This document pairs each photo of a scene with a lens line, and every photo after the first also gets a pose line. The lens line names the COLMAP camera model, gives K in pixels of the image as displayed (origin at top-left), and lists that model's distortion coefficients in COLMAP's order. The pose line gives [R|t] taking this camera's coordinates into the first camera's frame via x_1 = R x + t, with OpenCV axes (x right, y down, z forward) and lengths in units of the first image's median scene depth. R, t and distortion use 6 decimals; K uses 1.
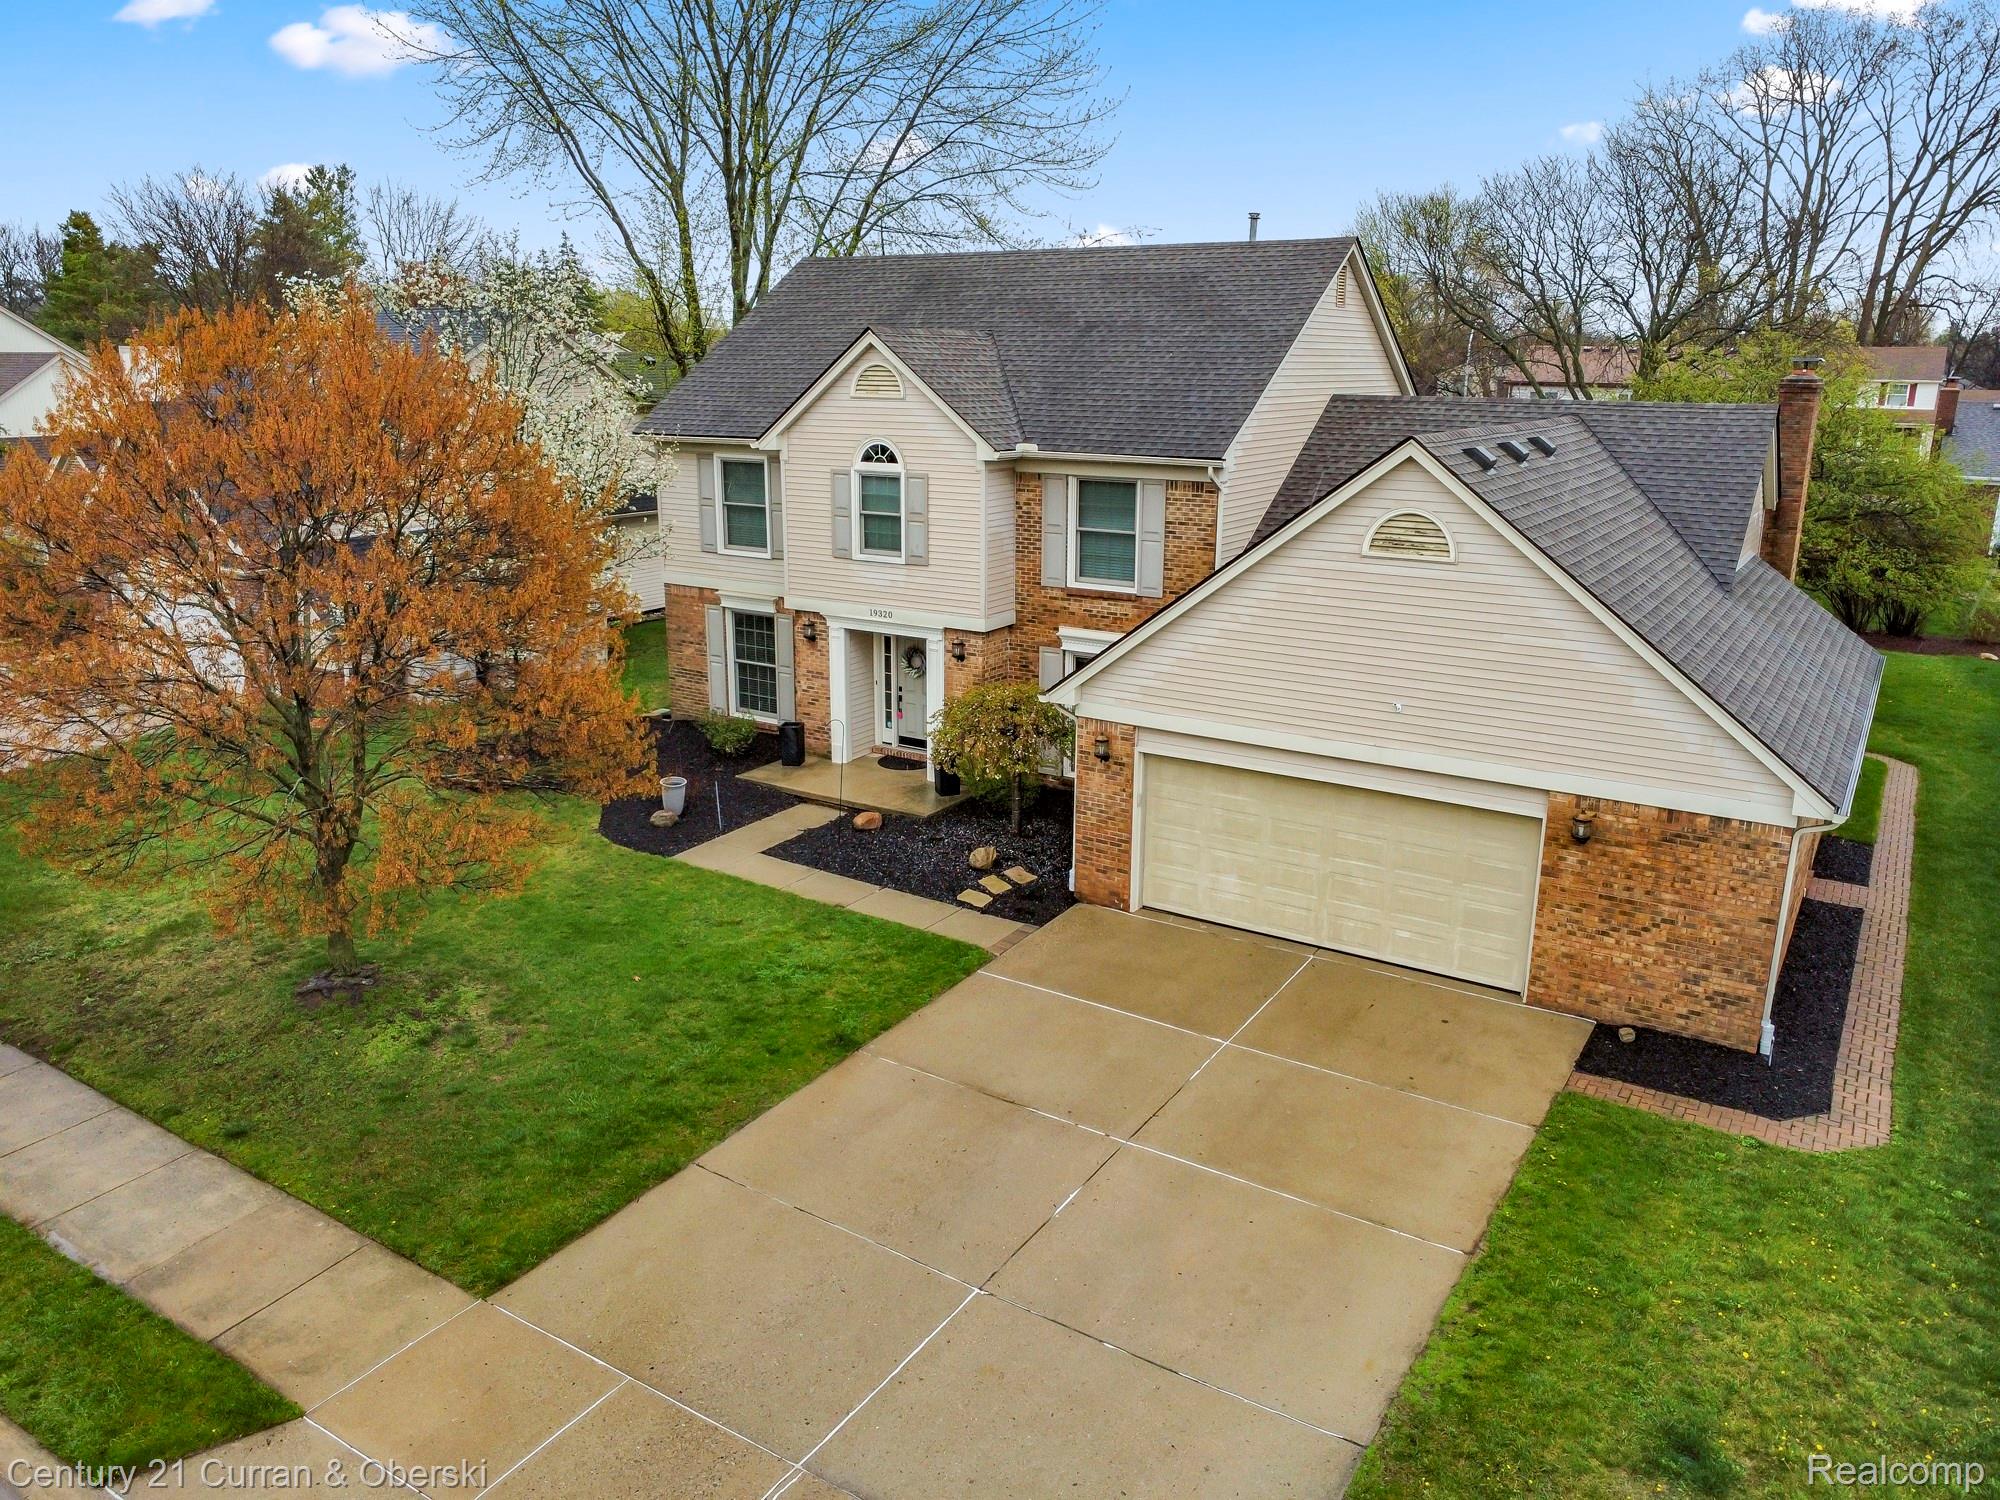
lens RADIAL K [[1446.9, 0, 1000.0], [0, 1446.9, 750.0], [0, 0, 1]] dist [-0.030234, -0.002424]
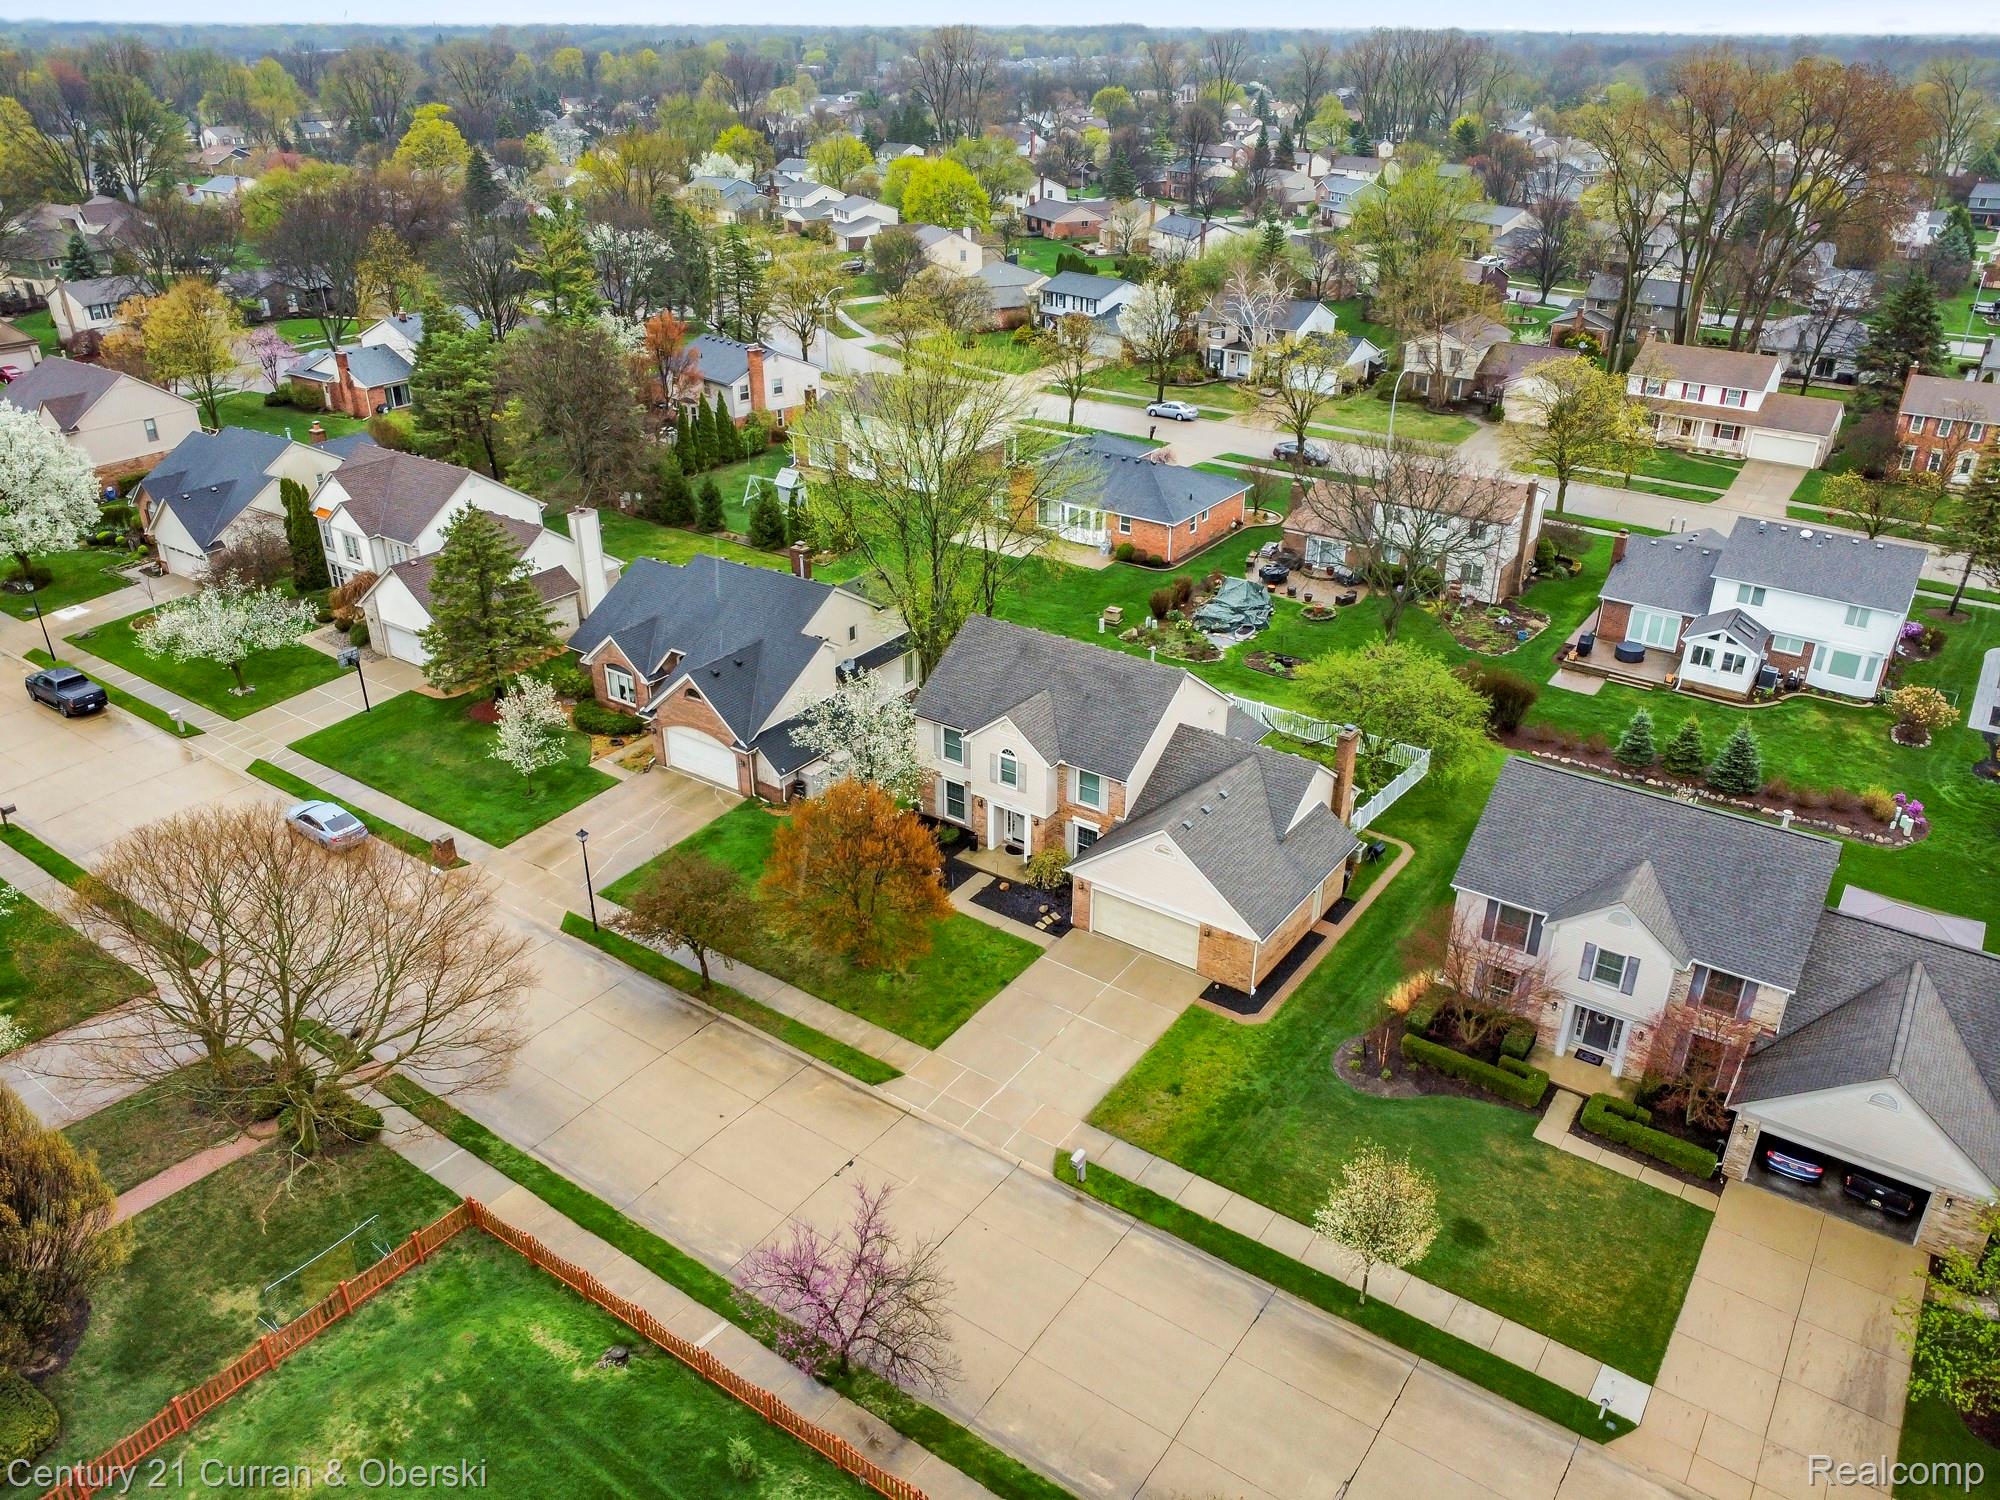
lens RADIAL K [[1446.9, 0, 1000.0], [0, 1446.9, 750.0], [0, 0, 1]] dist [-0.030234, -0.002424]
pose [[0.998834, 0.017511, -0.044981, 0.033117], [-0.008199, 0.979884, 0.199400, -1.028267], [0.047568, -0.198799, 0.978885, -2.301021]]
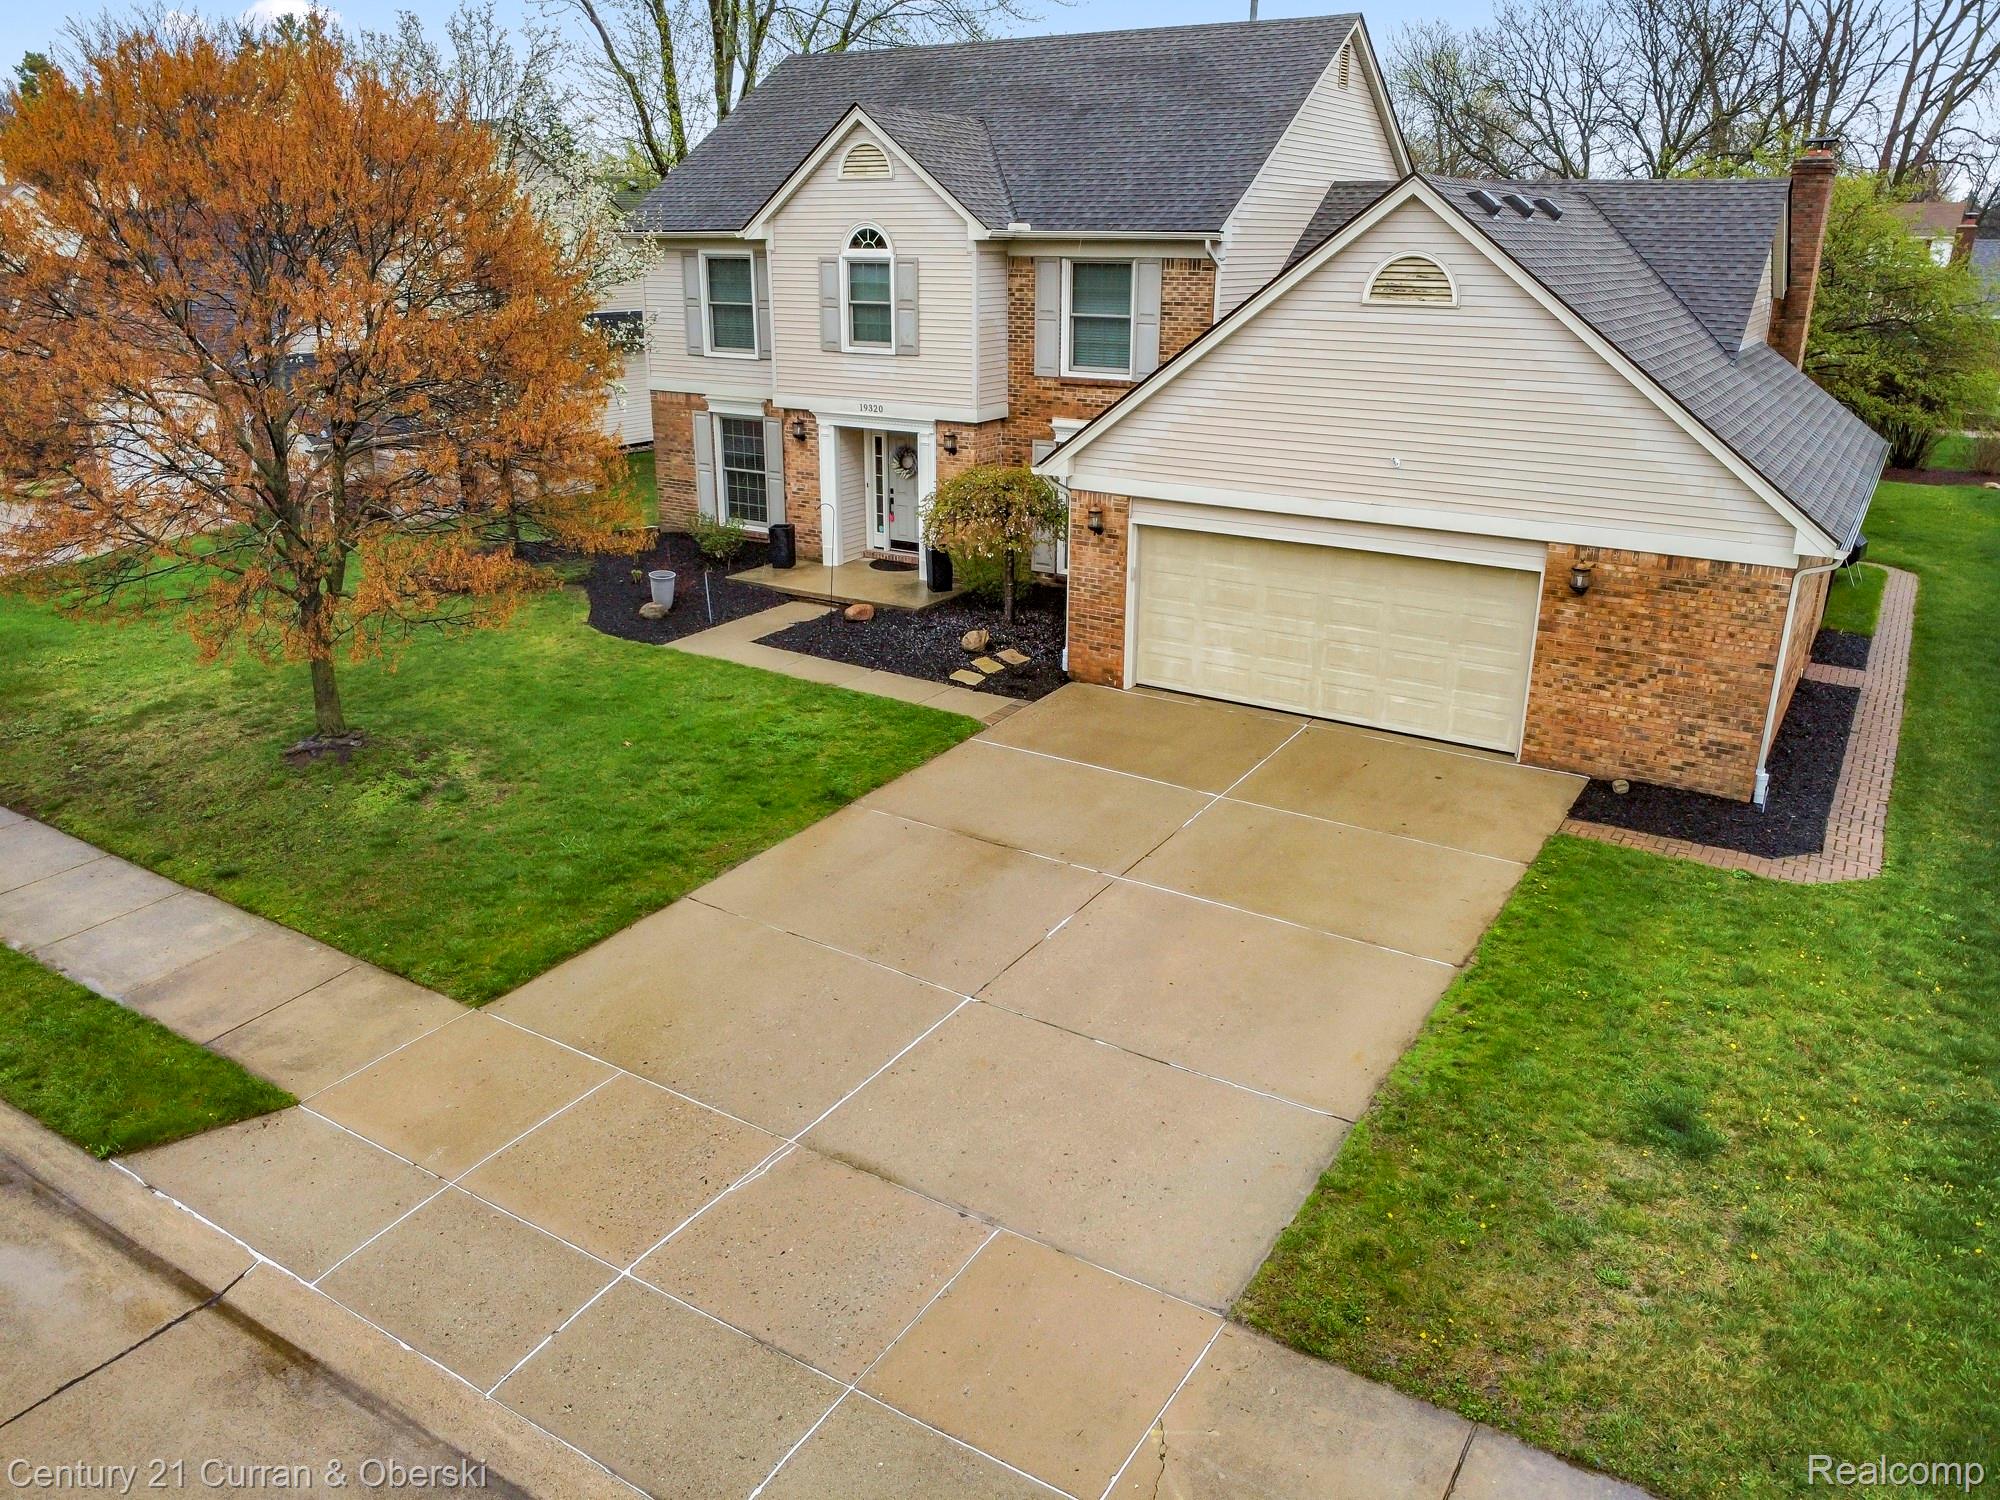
lens RADIAL K [[1446.9, 0, 1000.0], [0, 1446.9, 750.0], [0, 0, 1]] dist [-0.030234, -0.002424]
pose [[0.999991, -0.002629, 0.003295, 0.001838], [0.002372, 0.997118, 0.075833, 0.087828], [-0.003485, -0.075825, 0.997115, 0.006374]]
